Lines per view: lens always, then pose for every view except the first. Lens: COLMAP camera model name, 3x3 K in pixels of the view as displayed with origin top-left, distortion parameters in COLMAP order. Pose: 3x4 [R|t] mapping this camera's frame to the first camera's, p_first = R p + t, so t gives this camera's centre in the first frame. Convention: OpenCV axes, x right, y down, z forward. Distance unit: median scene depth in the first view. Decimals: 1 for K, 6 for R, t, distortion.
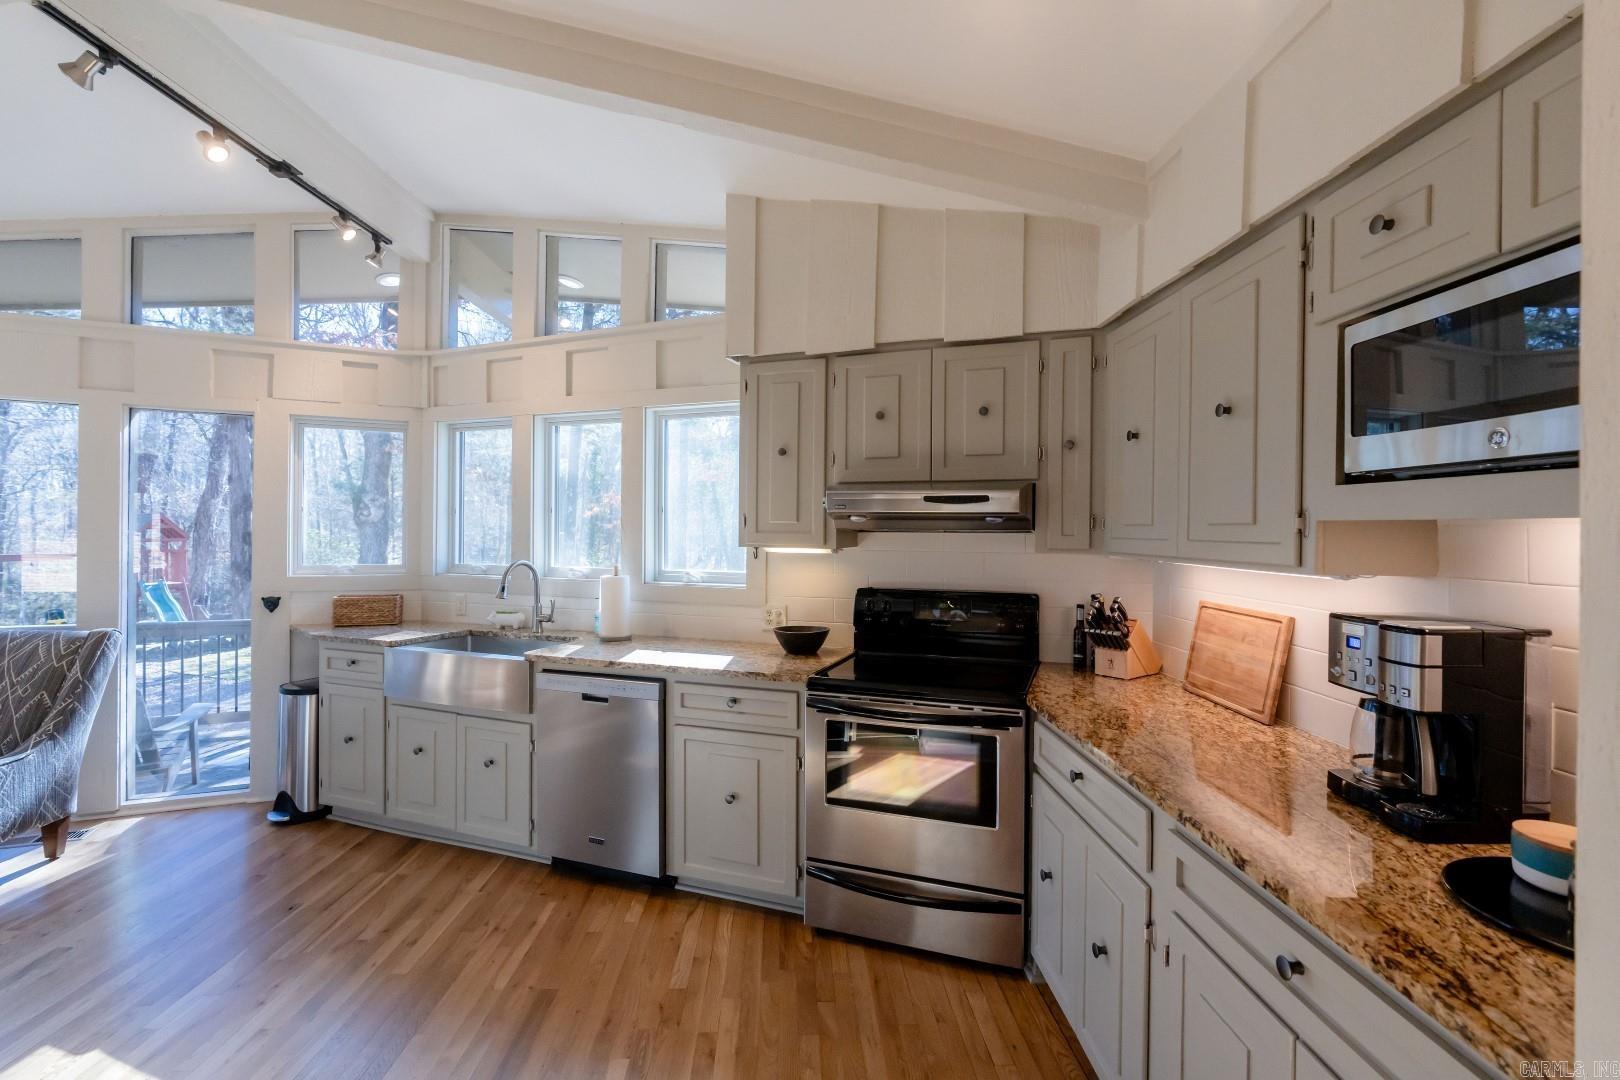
lens RADIAL K [[716.6, 0, 812.6], [0, 716.6, 540.8], [0, 0, 1]] dist [-0.011192, 0.003821]
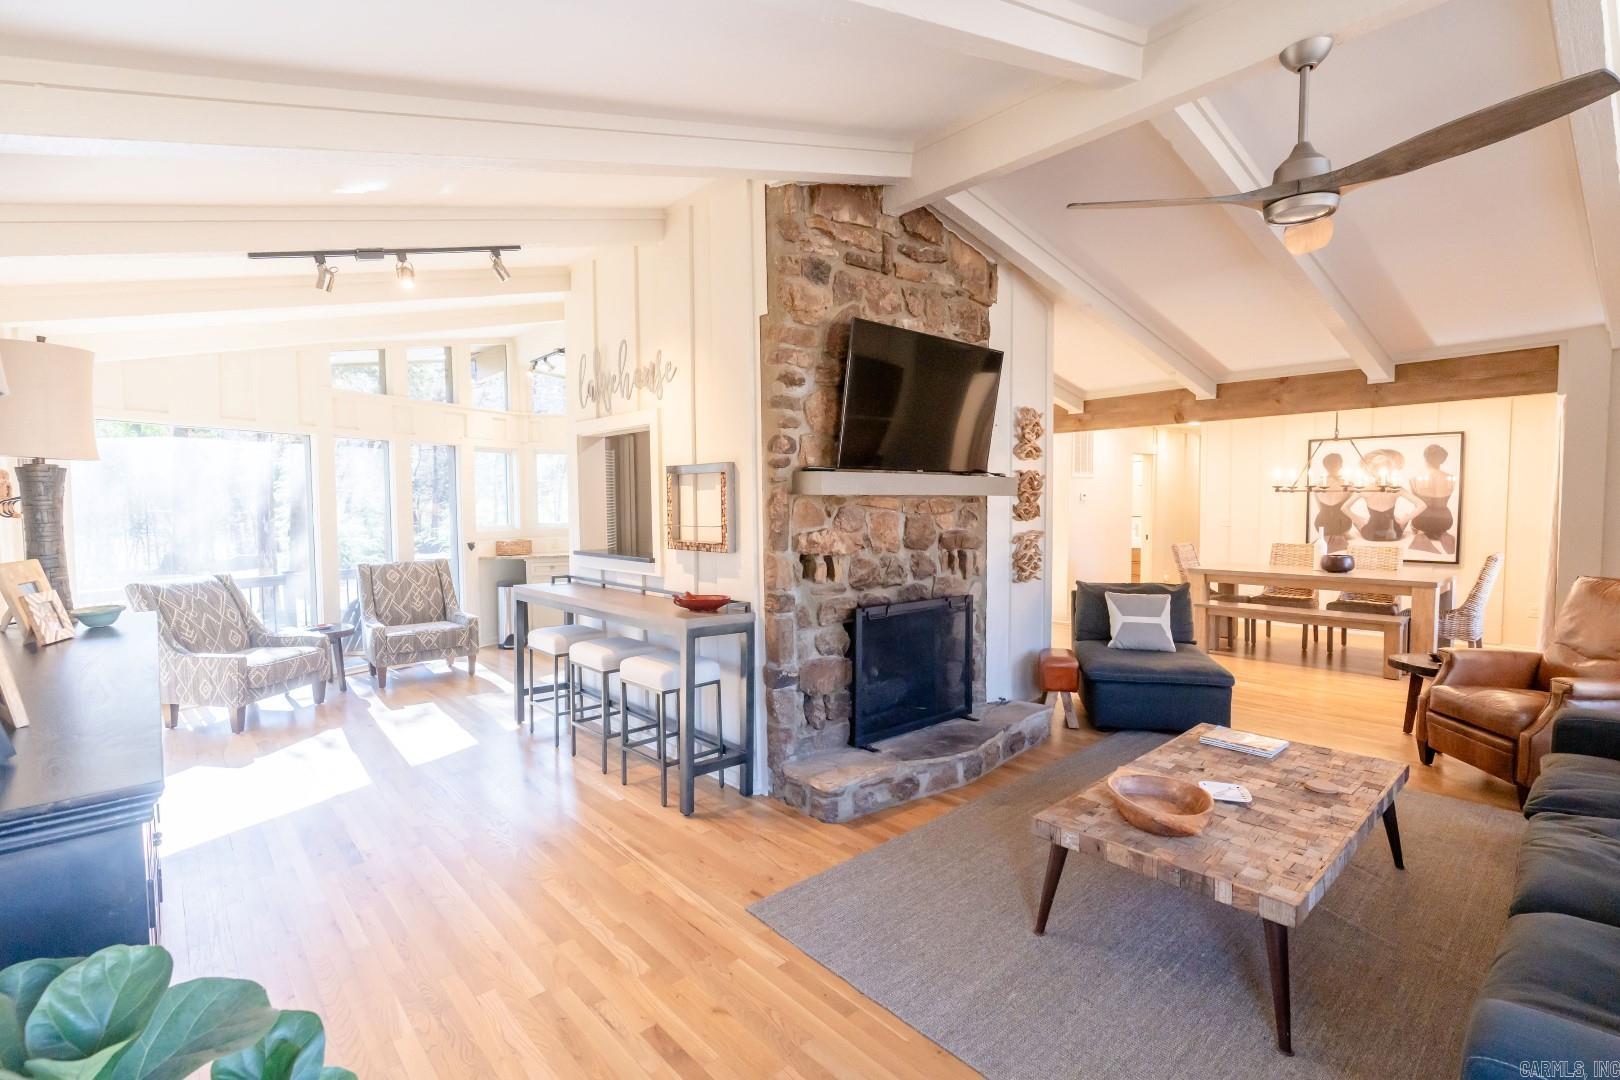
lens RADIAL K [[716.6, 0, 816.7], [0, 716.6, 540.6], [0, 0, 1]] dist [-0.011192, 0.003821]
pose [[0.766099, -0.053323, 0.640506, -1.332846], [0.024315, 0.998244, 0.054023, -0.008535], [-0.642262, -0.025813, 0.766050, -1.096095]]
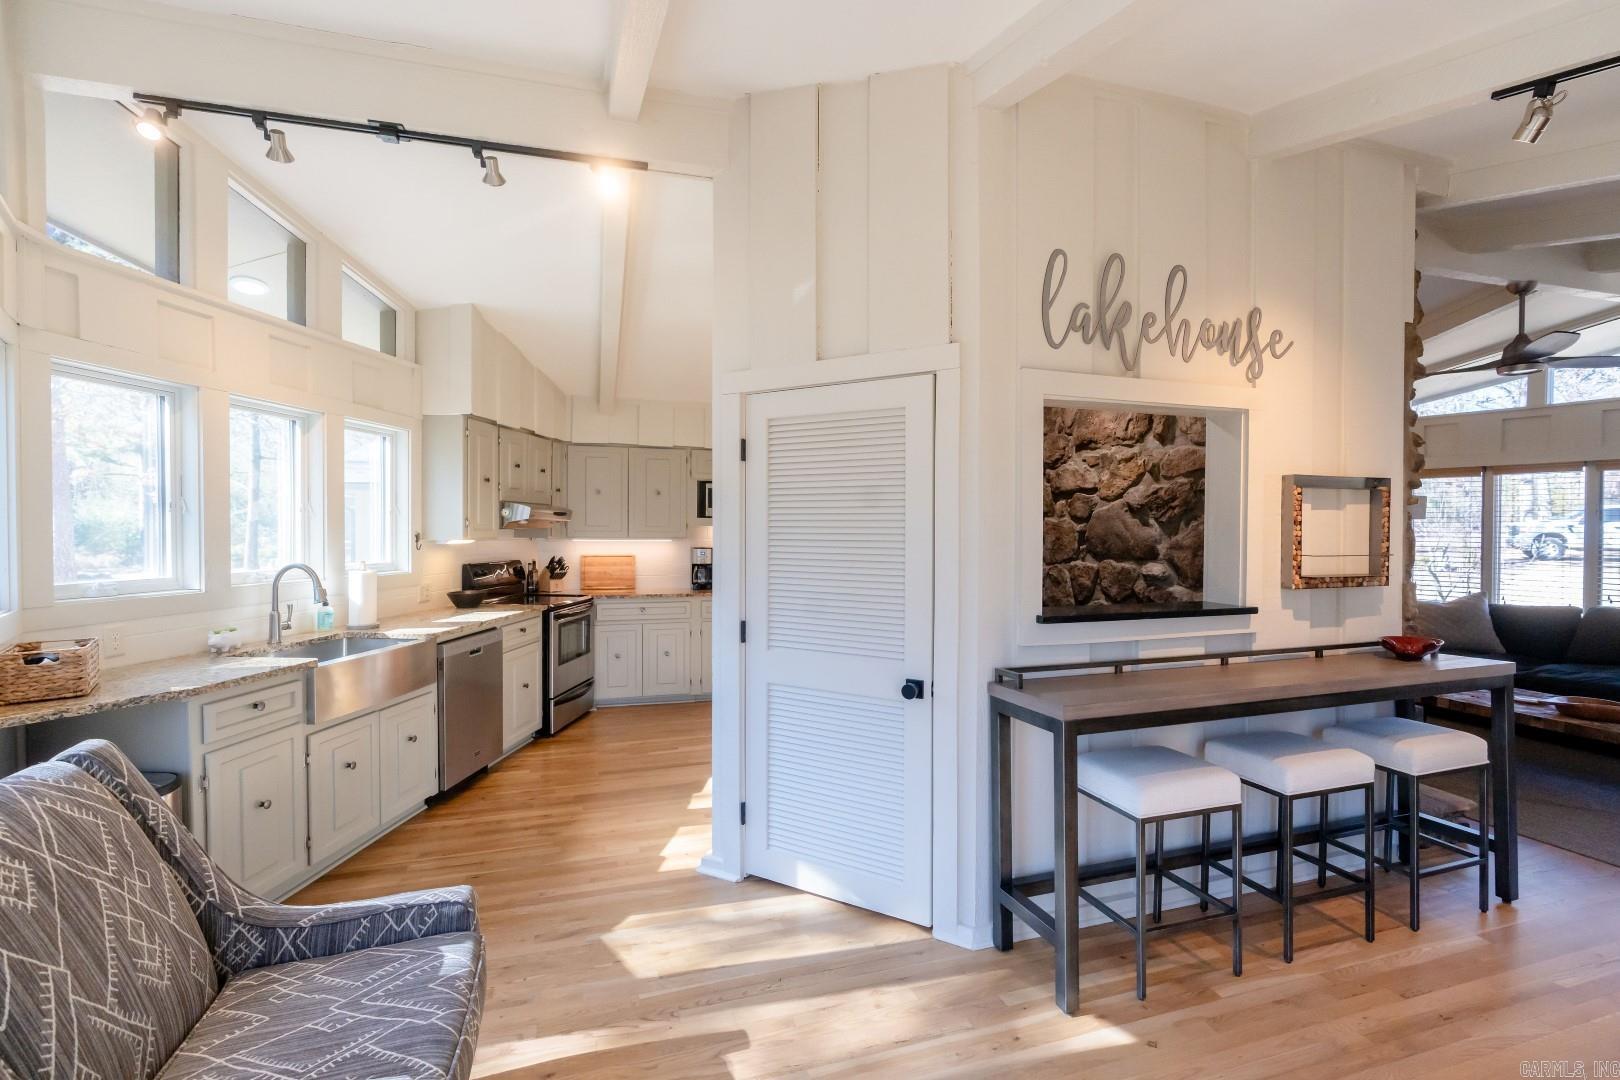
lens RADIAL K [[716.6, 0, 800.7], [0, 716.6, 542.6], [0, 0, 1]] dist [-0.011192, 0.003821]
pose [[-0.250369, -0.028333, 0.967736, -1.427621], [0.007832, 0.999480, 0.031289, -0.022442], [-0.968119, 0.015413, -0.250017, 0.583420]]
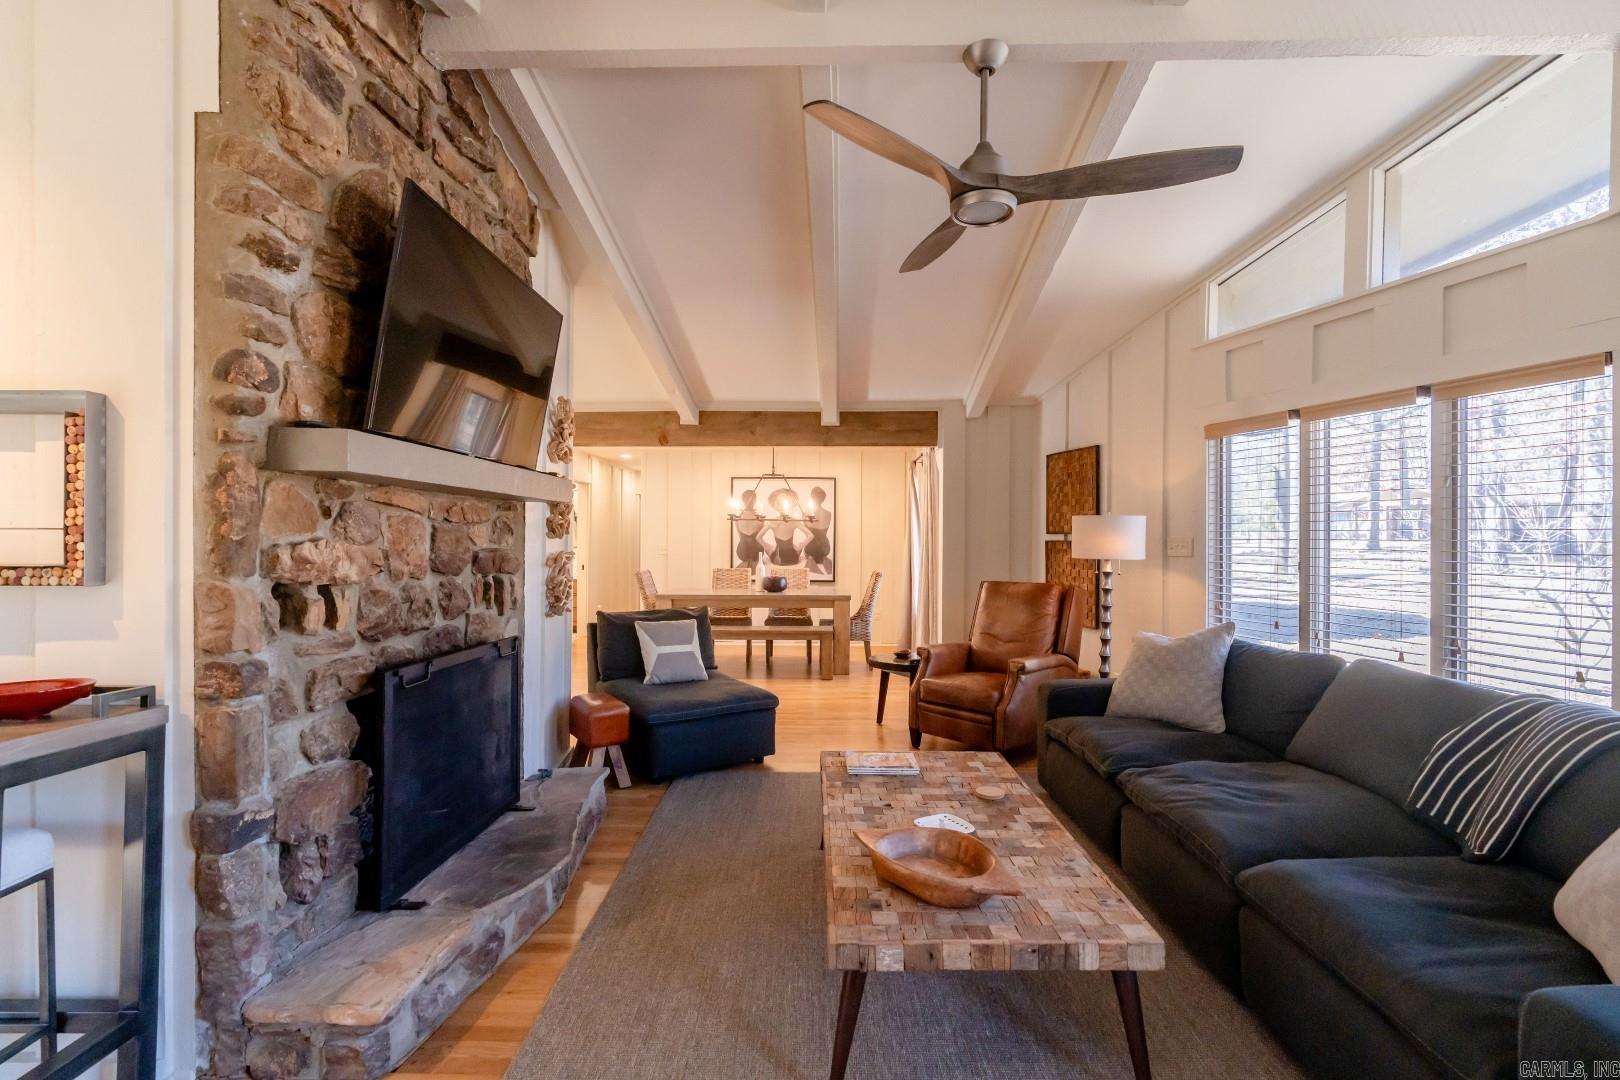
lens RADIAL K [[716.6, 0, 793.1], [0, 716.6, 538.1], [0, 0, 1]] dist [-0.011192, 0.003821]
pose [[0.062907, -0.010584, 0.997963, -1.224371], [0.005606, 0.999932, 0.010251, 0.025363], [-0.998004, 0.004950, 0.062962, -0.753407]]
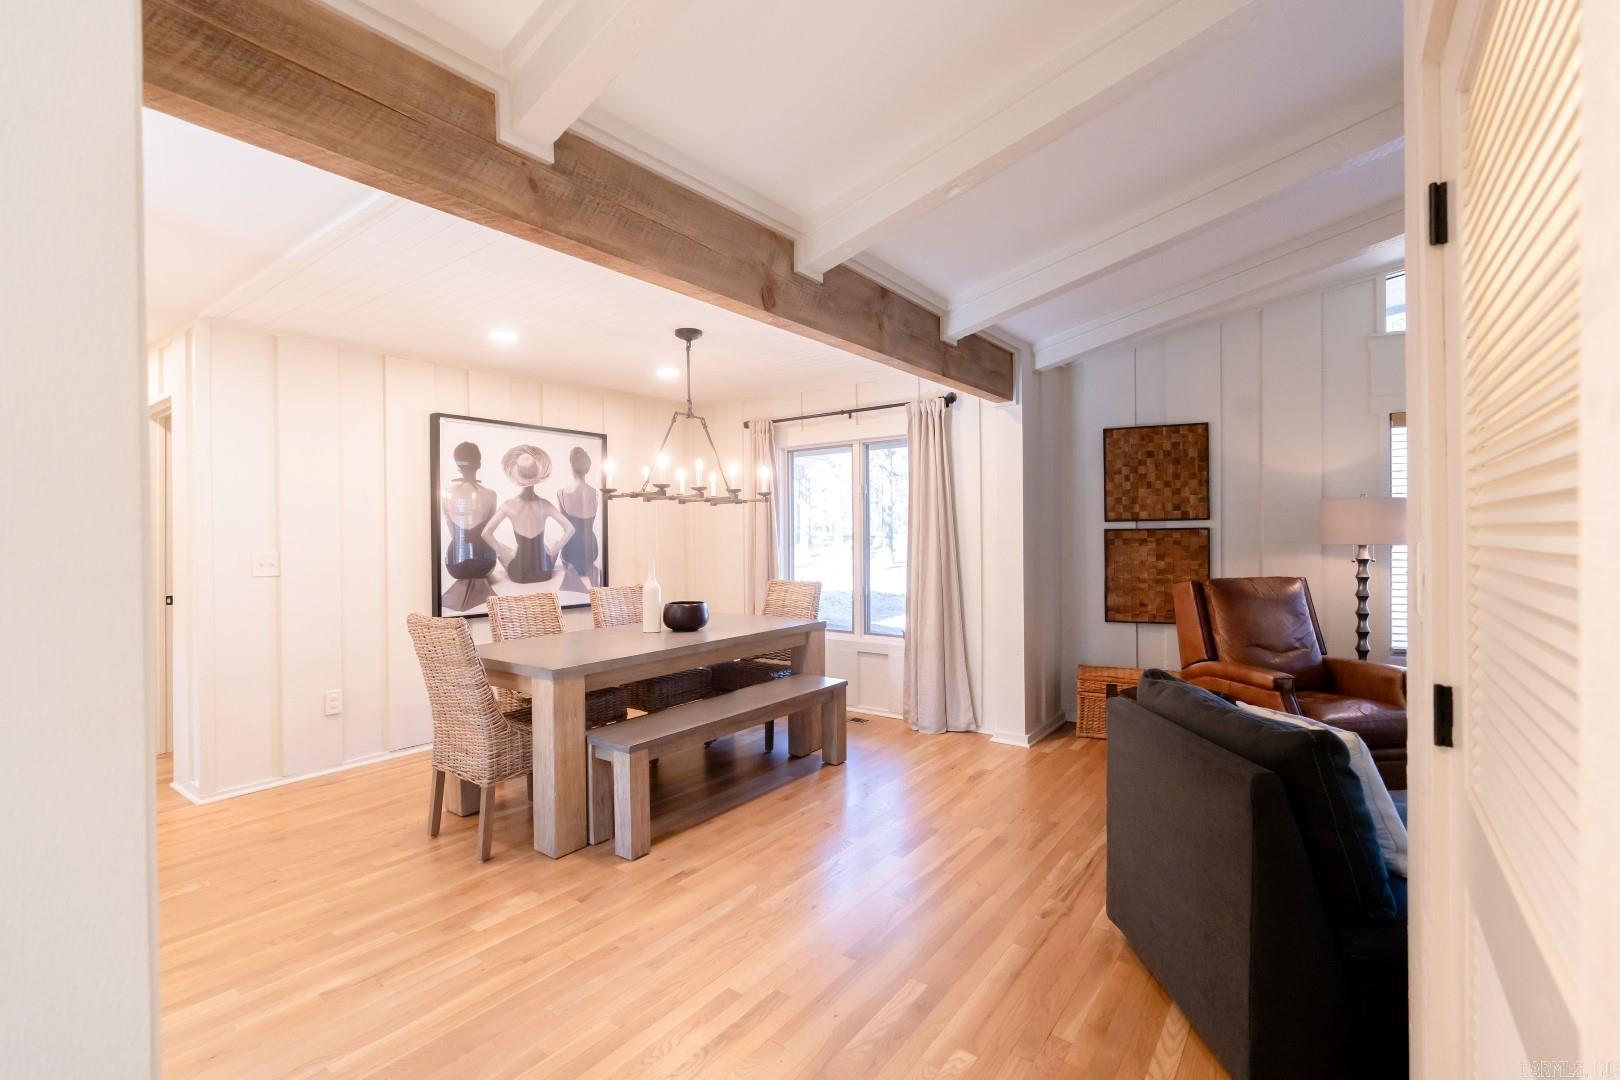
lens RADIAL K [[716.6, 0, 800.6], [0, 716.6, 534.2], [0, 0, 1]] dist [-0.011192, 0.003821]
pose [[-0.779222, -0.002876, 0.626742, -0.059624], [0.009656, 0.999816, 0.016593, 0.032510], [-0.626674, 0.018982, -0.779051, 0.167914]]
